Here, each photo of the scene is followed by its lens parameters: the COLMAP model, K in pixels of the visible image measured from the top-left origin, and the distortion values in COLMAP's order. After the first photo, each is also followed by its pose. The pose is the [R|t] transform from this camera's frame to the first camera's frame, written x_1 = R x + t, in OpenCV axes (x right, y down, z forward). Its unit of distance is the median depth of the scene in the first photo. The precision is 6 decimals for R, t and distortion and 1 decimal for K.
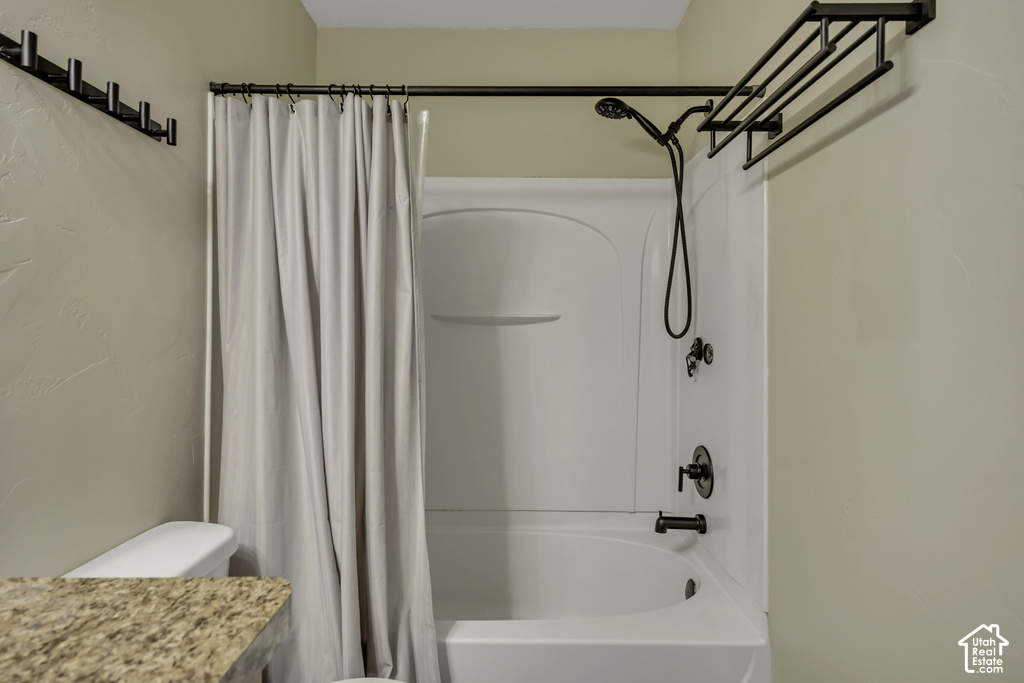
lens RADIAL K [[497.3, 0, 512.6], [0, 497.3, 325.5], [0, 0, 1]] dist [0.001812, 0.000207]
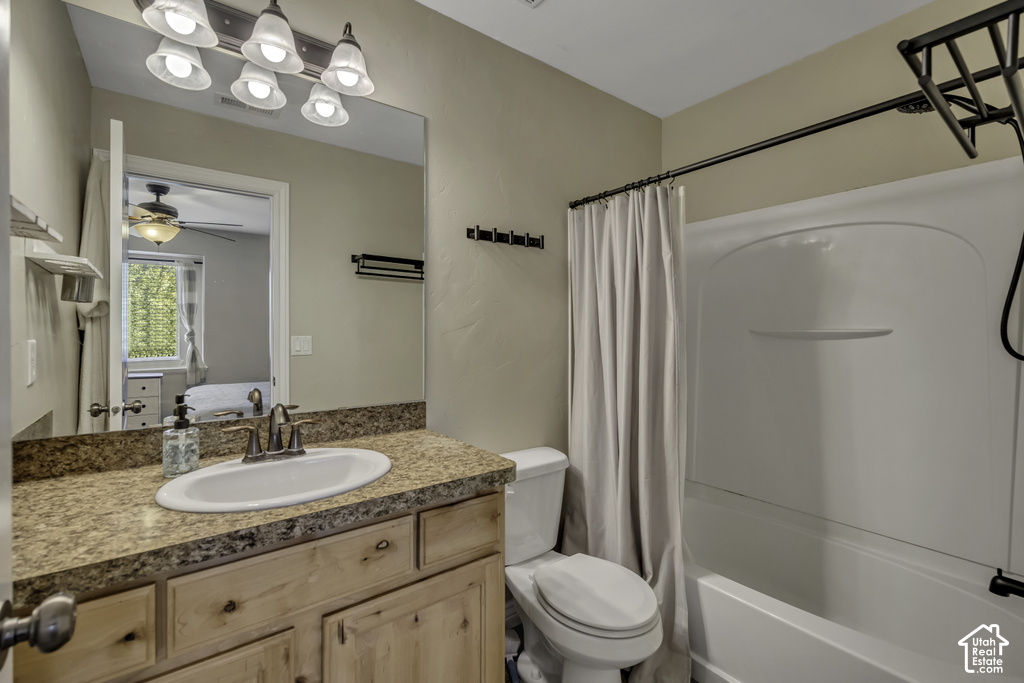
lens RADIAL K [[440.0, 0, 508.0], [0, 440.0, 334.5], [0, 0, 1]] dist [-0.005550, -0.000071]
pose [[0.605325, -0.000259, -0.795978, 0.488091], [0.012838, 0.999873, 0.009438, -0.044002], [0.795875, -0.015932, 0.605251, -0.108694]]
